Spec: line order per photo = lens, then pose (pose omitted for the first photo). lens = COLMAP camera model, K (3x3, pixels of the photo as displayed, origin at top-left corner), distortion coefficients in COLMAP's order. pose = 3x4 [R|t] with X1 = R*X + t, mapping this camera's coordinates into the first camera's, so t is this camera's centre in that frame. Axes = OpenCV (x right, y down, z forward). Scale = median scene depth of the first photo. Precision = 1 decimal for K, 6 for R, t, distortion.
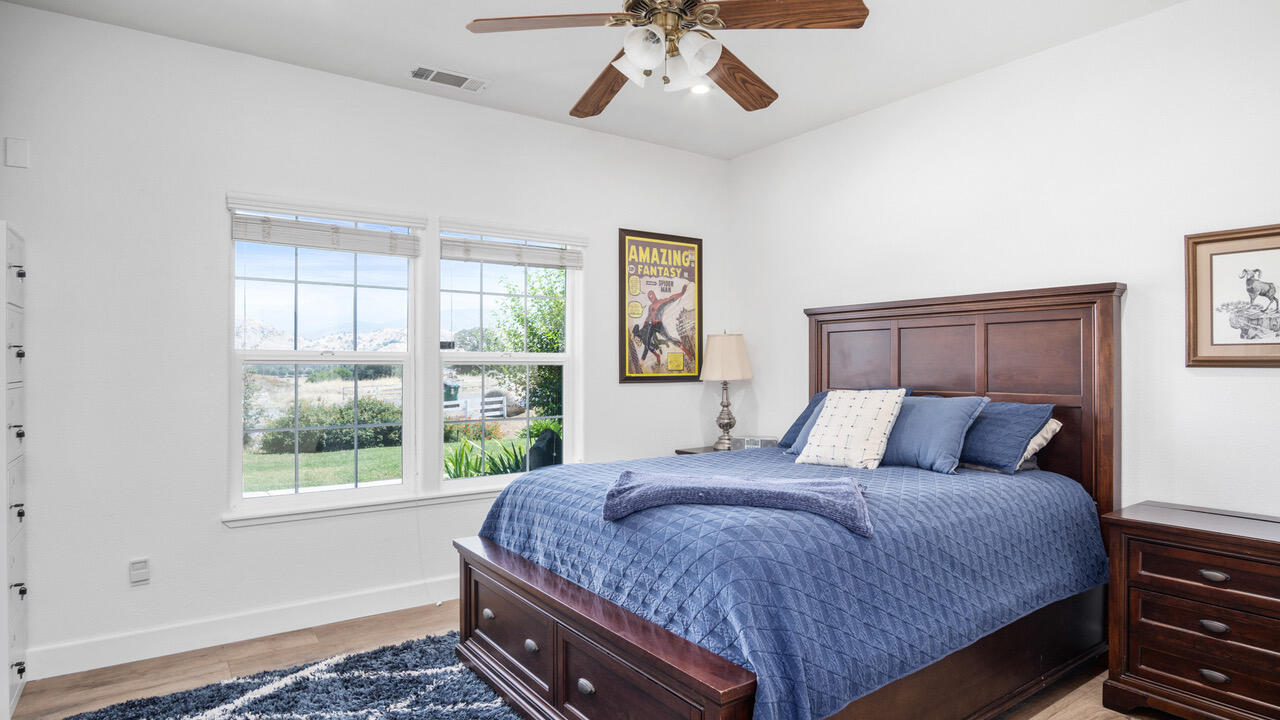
lens RADIAL K [[702.1, 0, 642.0], [0, 702.1, 363.2], [0, 0, 1]] dist [-0.018985, 0.005288]
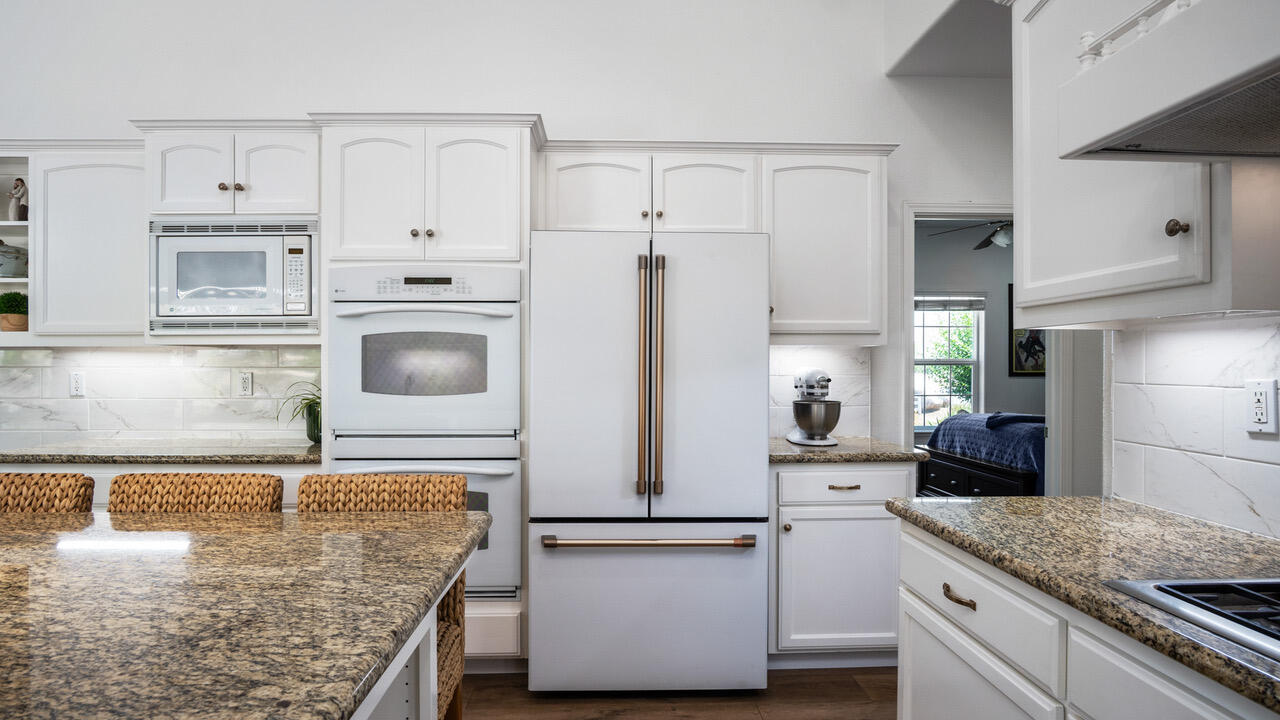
lens RADIAL K [[702.1, 0, 635.7], [0, 702.1, 363.8], [0, 0, 1]] dist [-0.018985, 0.005288]
pose [[0.839904, 0.006524, -0.542695, 0.208666], [-0.003967, 0.999975, 0.005881, -0.012373], [0.542720, -0.002786, 0.839909, -1.495305]]
